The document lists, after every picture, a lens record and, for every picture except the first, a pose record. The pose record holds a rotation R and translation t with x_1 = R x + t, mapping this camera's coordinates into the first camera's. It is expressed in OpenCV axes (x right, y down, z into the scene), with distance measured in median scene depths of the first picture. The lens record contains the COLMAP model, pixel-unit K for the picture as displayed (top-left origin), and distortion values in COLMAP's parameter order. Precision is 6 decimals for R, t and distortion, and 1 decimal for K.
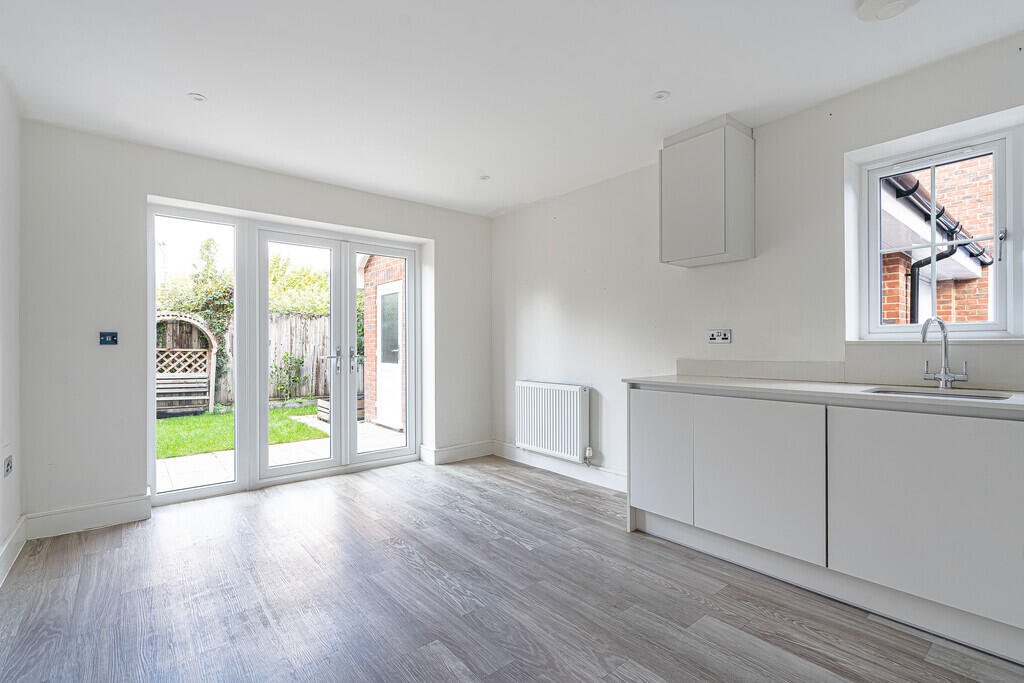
lens RADIAL K [[471.7, 0, 512.0], [0, 471.7, 341.5], [0, 0, 1]] dist [-0.003370, 0.000097]
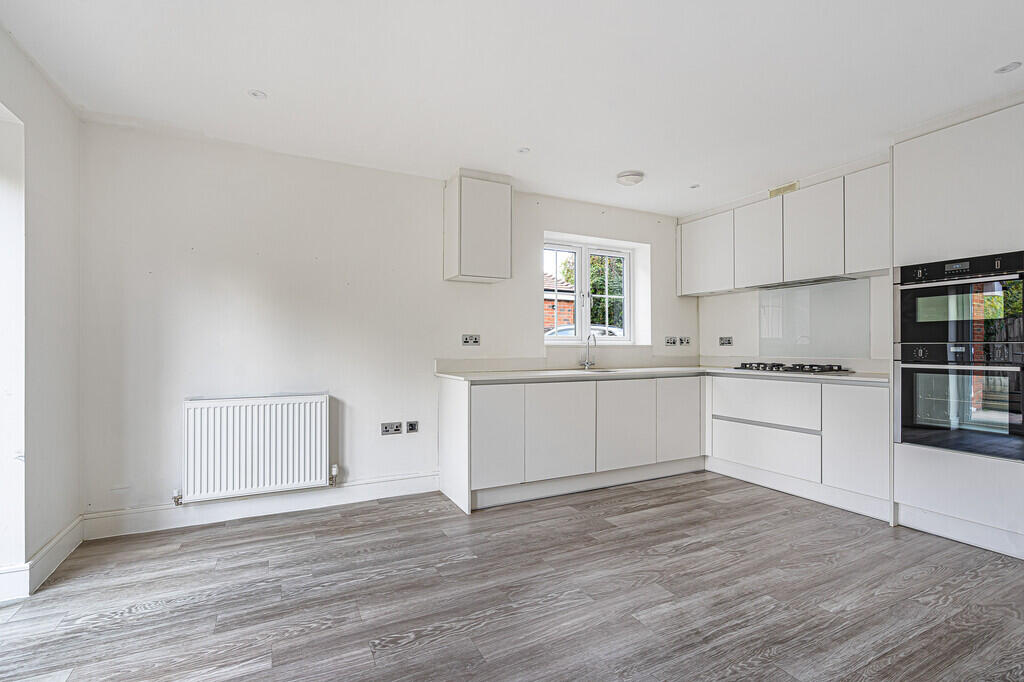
lens RADIAL K [[474.4, 0, 514.6], [0, 474.4, 344.7], [0, 0, 1]] dist [-0.005047, -0.000020]
pose [[0.213490, 0.007456, 0.976917, -0.838646], [-0.009632, 0.999938, -0.005526, 0.008387], [-0.976898, -0.008230, 0.213549, 0.669156]]
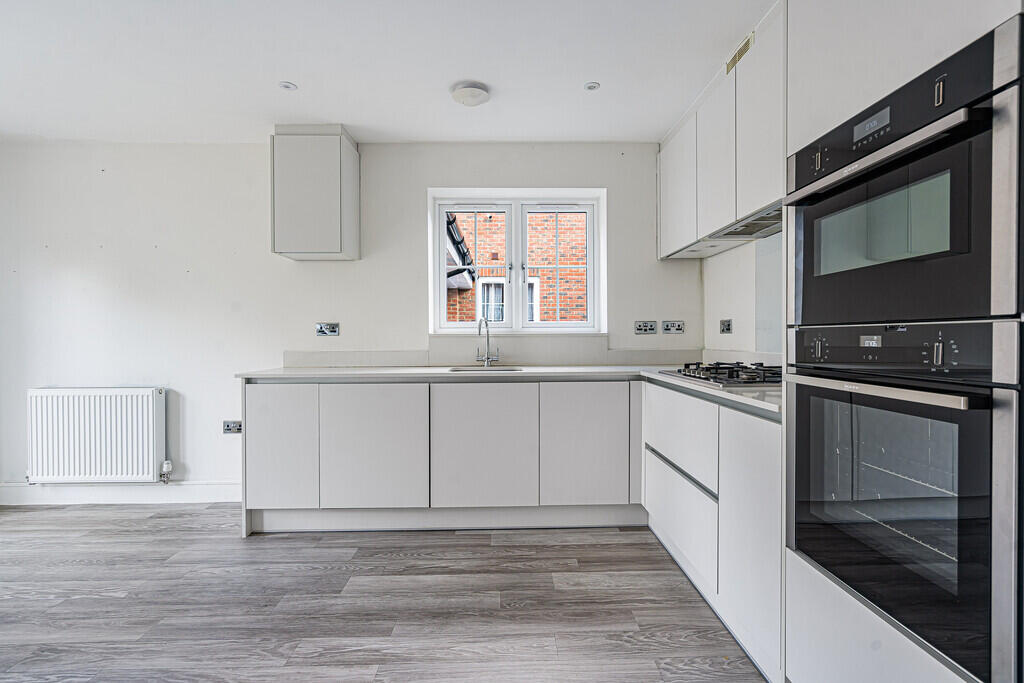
lens RADIAL K [[494.2, 0, 514.8], [0, 494.2, 340.3], [0, 0, 1]] dist [-0.000105, 0.000011]
pose [[0.619493, -0.006933, 0.784972, -0.188830], [-0.004021, 0.999920, 0.012005, -0.000854], [-0.784992, -0.010593, 0.619415, -0.023606]]
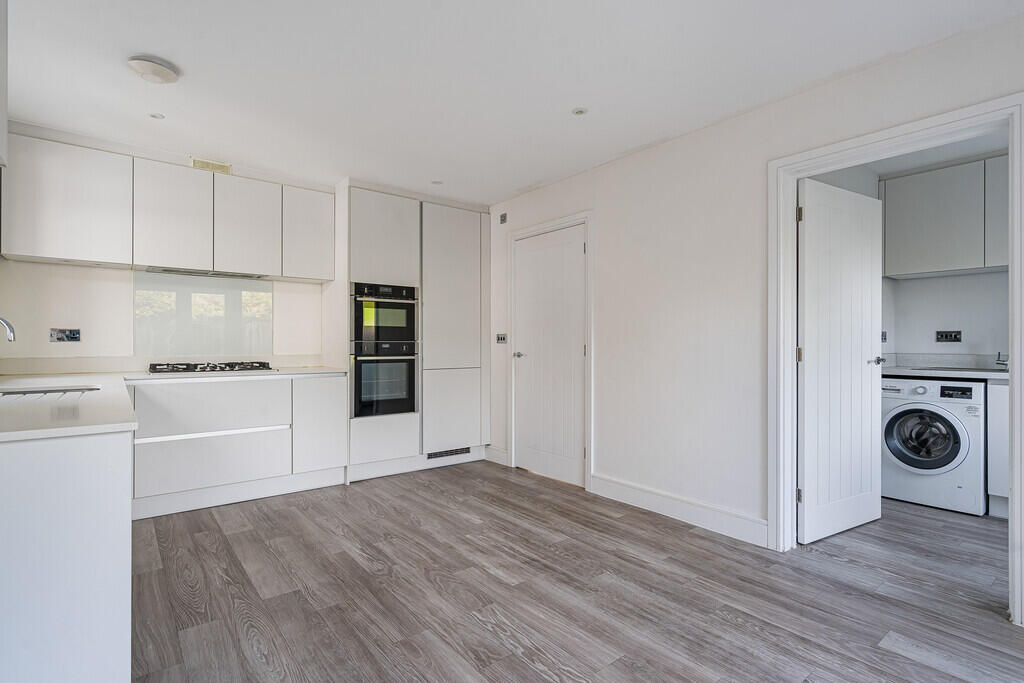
lens RADIAL K [[498.7, 0, 518.0], [0, 498.7, 343.2], [0, 0, 1]] dist [-0.000797, 0.000358]
pose [[-0.999993, 0.000987, 0.003611, -0.114757], [0.000944, 0.999929, -0.011850, 0.013686], [-0.003622, -0.011846, -0.999923, 1.484707]]
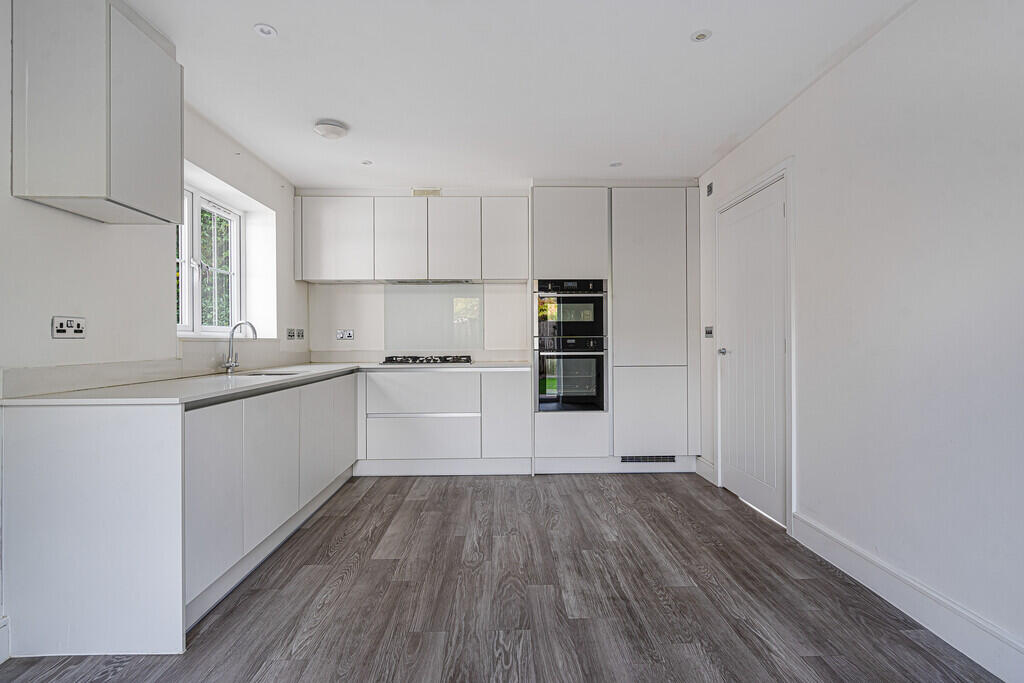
lens RADIAL K [[502.9, 0, 515.7], [0, 502.9, 339.0], [0, 0, 1]] dist [-0.000463, 0.000504]
pose [[-0.794242, 0.008180, 0.607547, -0.485542], [0.001193, 0.999928, -0.011904, 0.014430], [-0.607601, -0.008730, -0.794195, 1.272661]]
